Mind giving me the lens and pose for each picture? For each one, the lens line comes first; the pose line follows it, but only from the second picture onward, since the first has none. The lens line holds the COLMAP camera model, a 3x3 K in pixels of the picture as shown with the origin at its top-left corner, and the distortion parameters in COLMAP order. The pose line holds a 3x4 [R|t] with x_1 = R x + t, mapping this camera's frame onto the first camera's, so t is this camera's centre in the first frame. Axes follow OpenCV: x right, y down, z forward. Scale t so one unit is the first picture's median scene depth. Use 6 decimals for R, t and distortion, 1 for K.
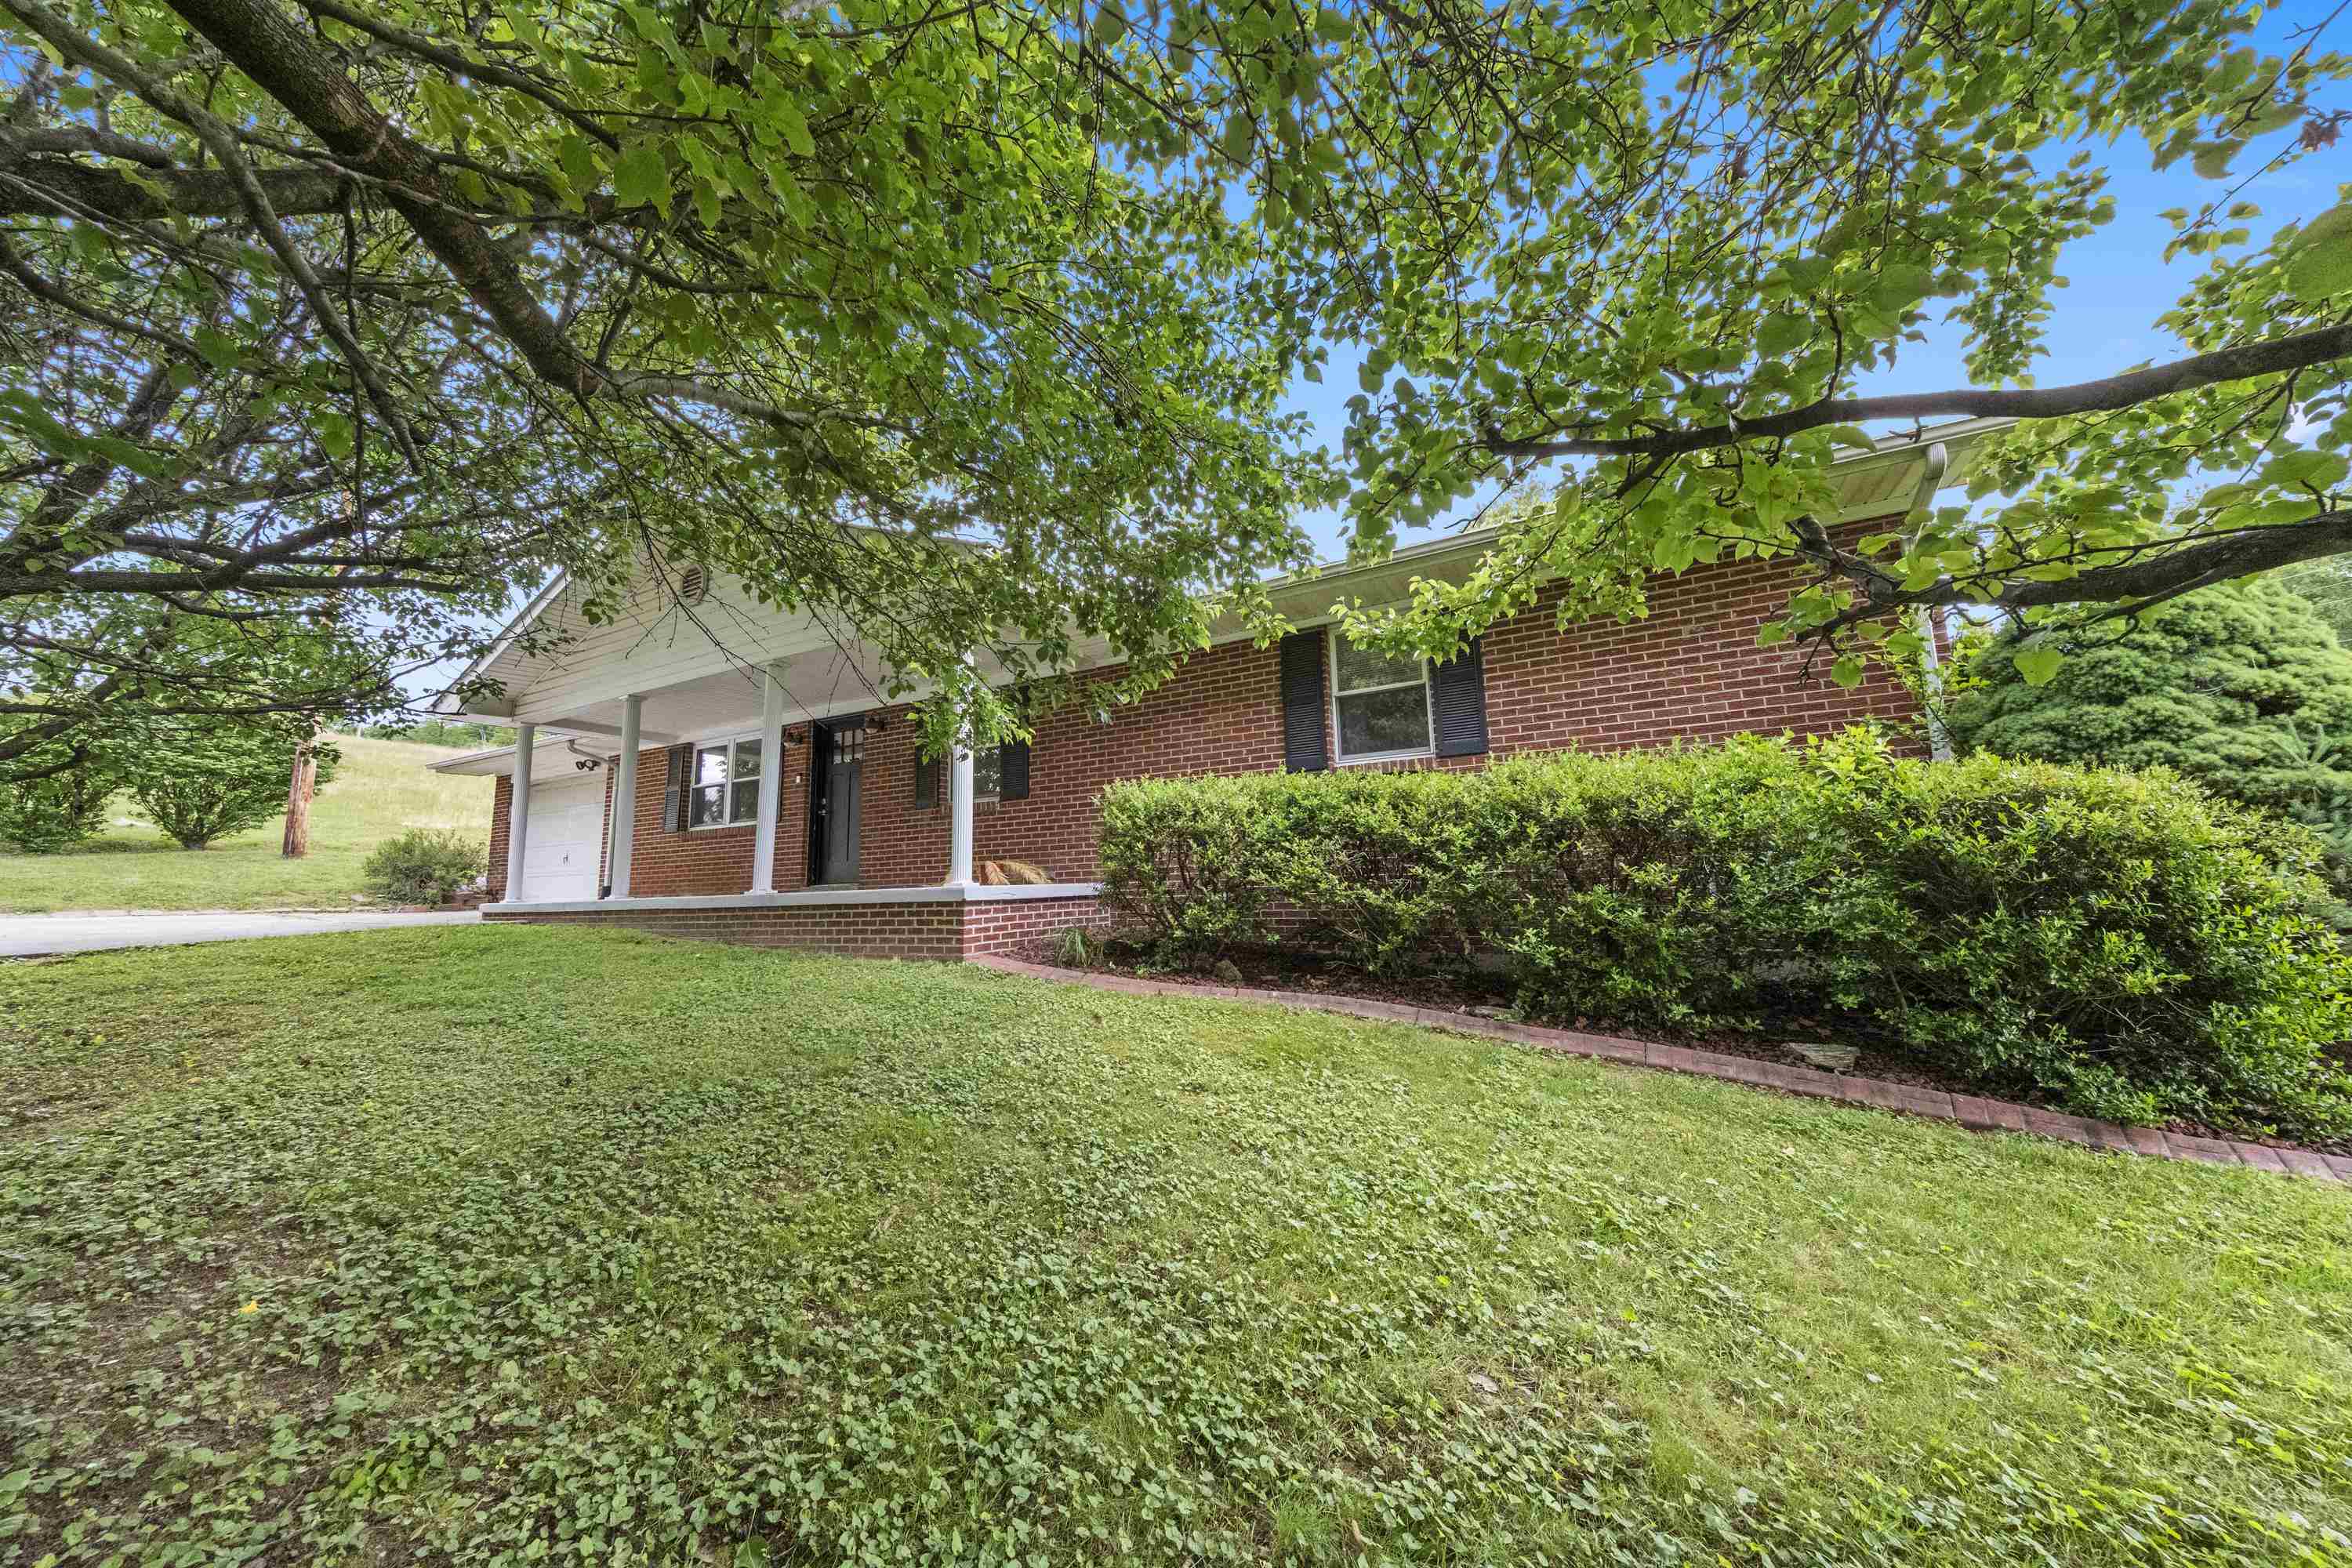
lens RADIAL K [[821.6, 0, 1184.2], [0, 821.6, 767.6], [0, 0, 1]] dist [0.018357, -0.009403]
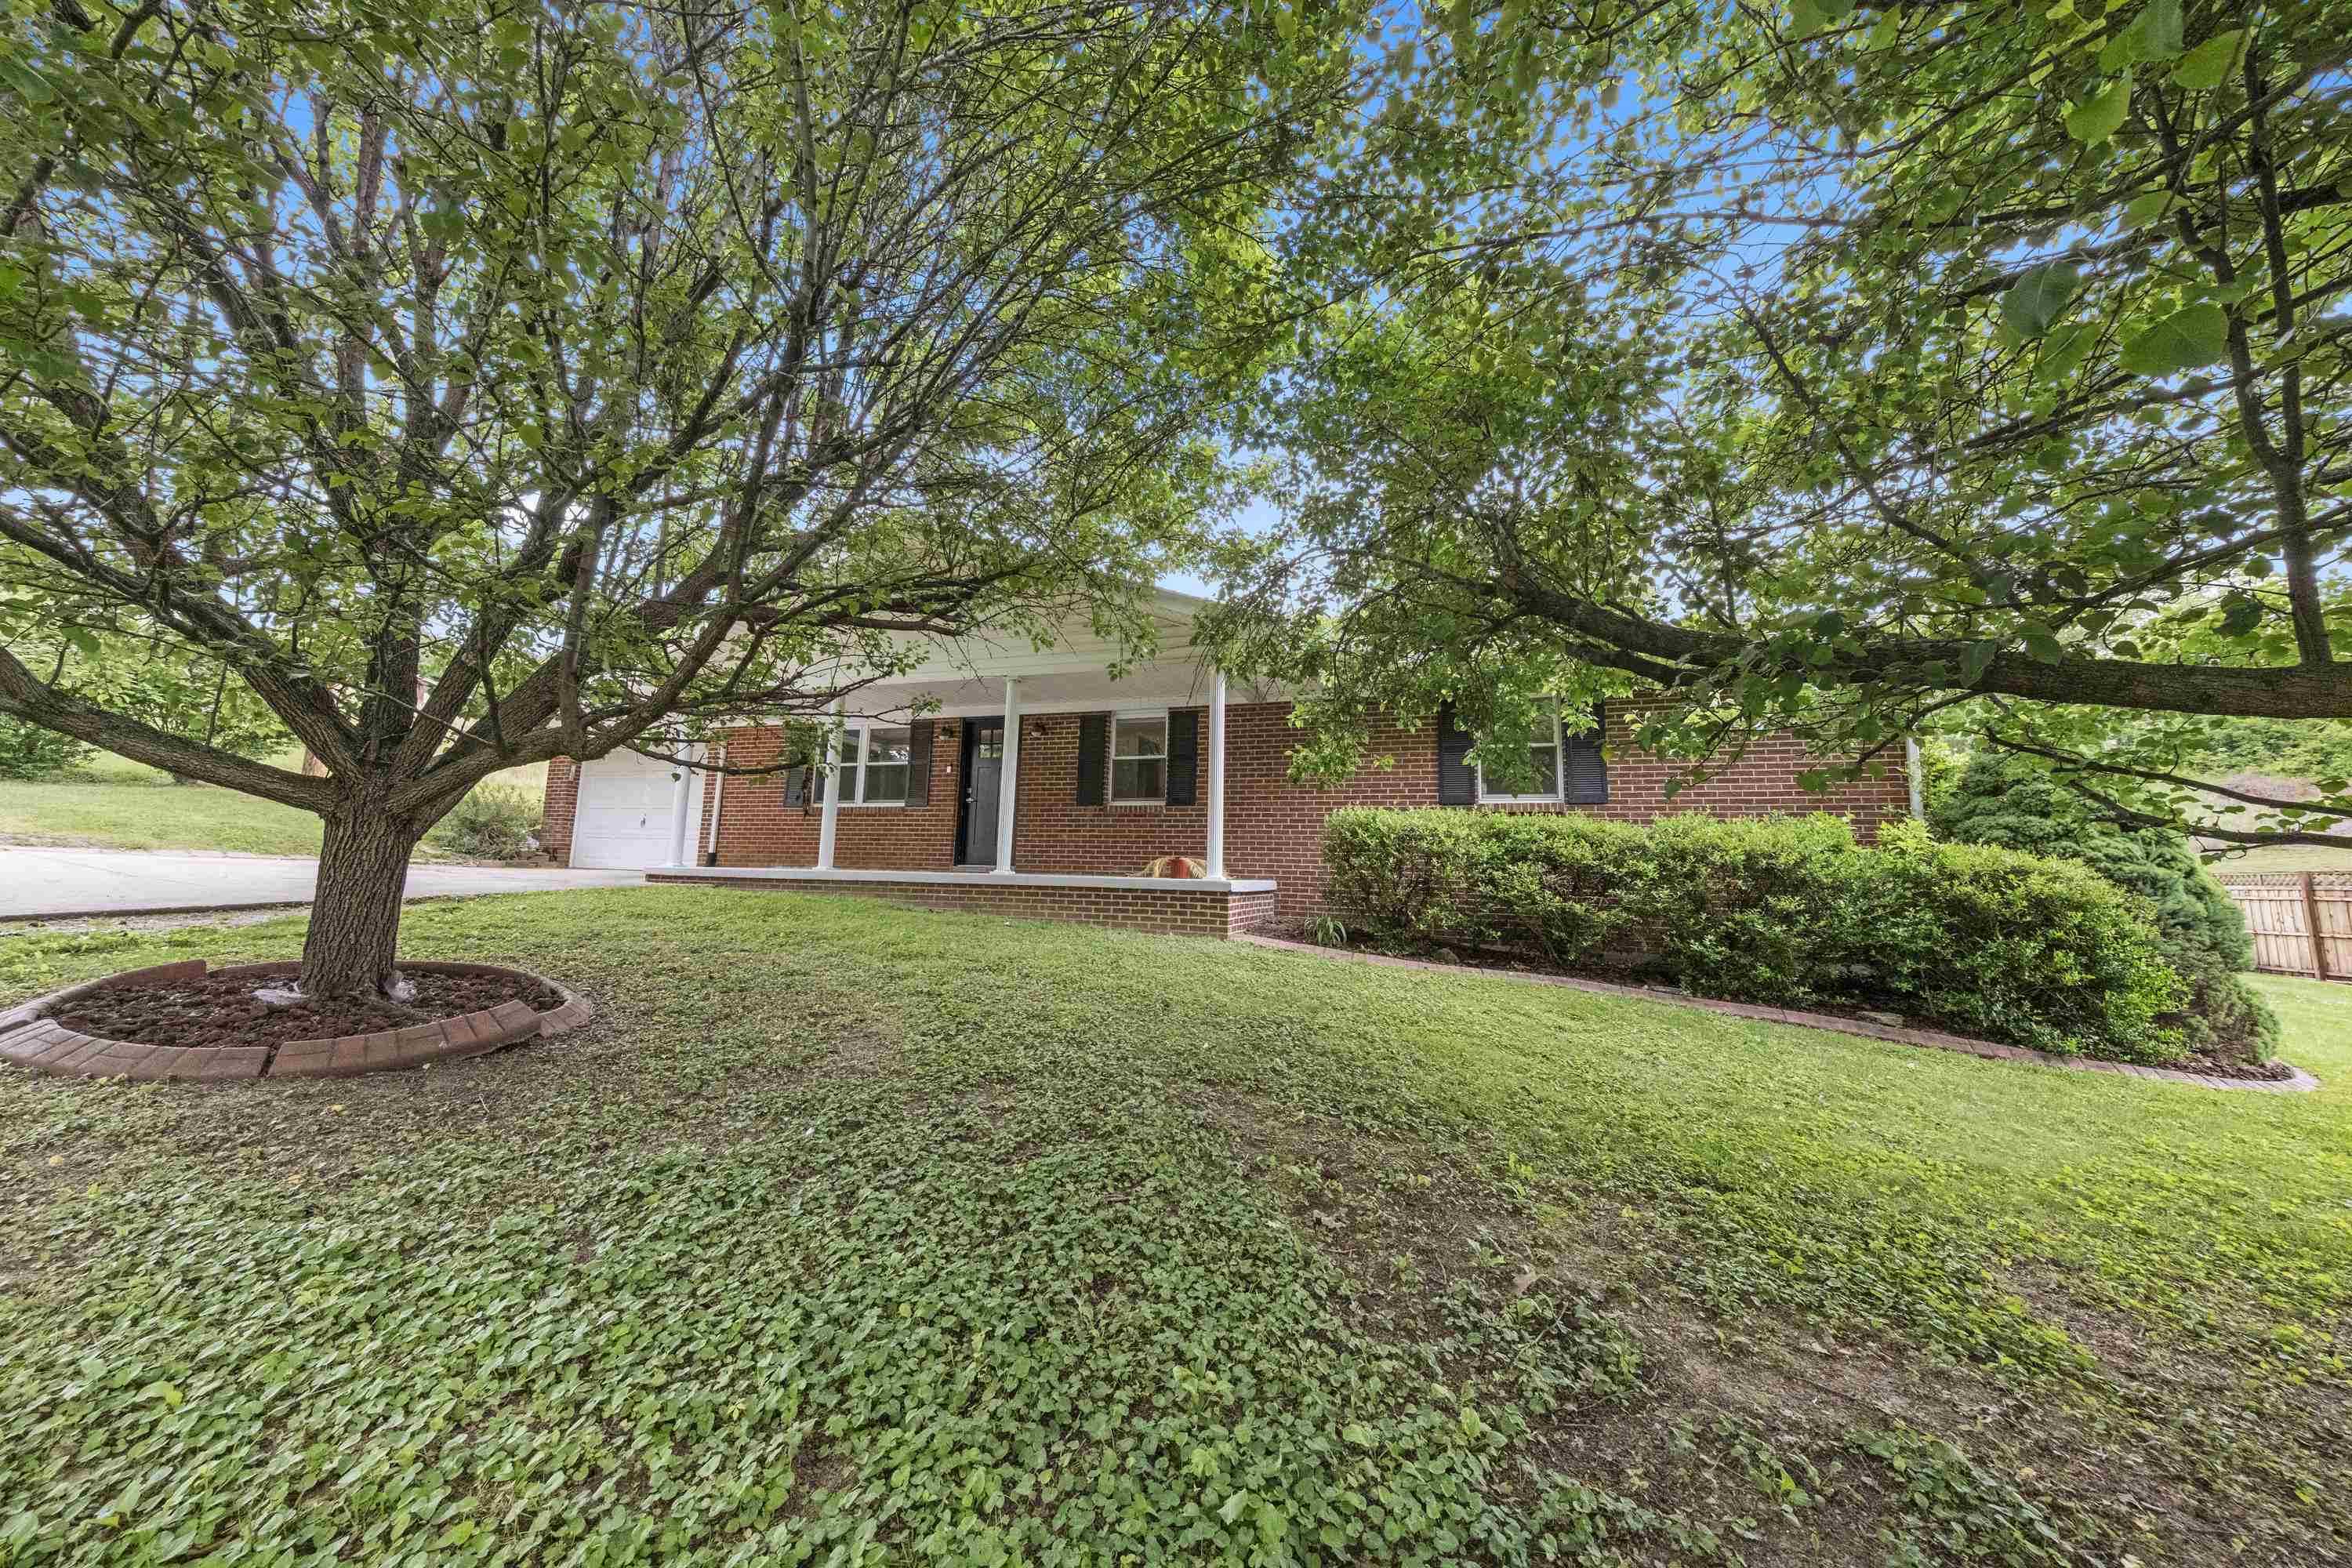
lens RADIAL K [[823.6, 0, 1158.0], [0, 823.6, 770.1], [0, 0, 1]] dist [0.018927, -0.014517]
pose [[0.985351, 0.073246, 0.154007, -0.972708], [-0.076311, 0.996985, 0.014078, -0.060524], [-0.152512, -0.025625, 0.987969, -0.405894]]
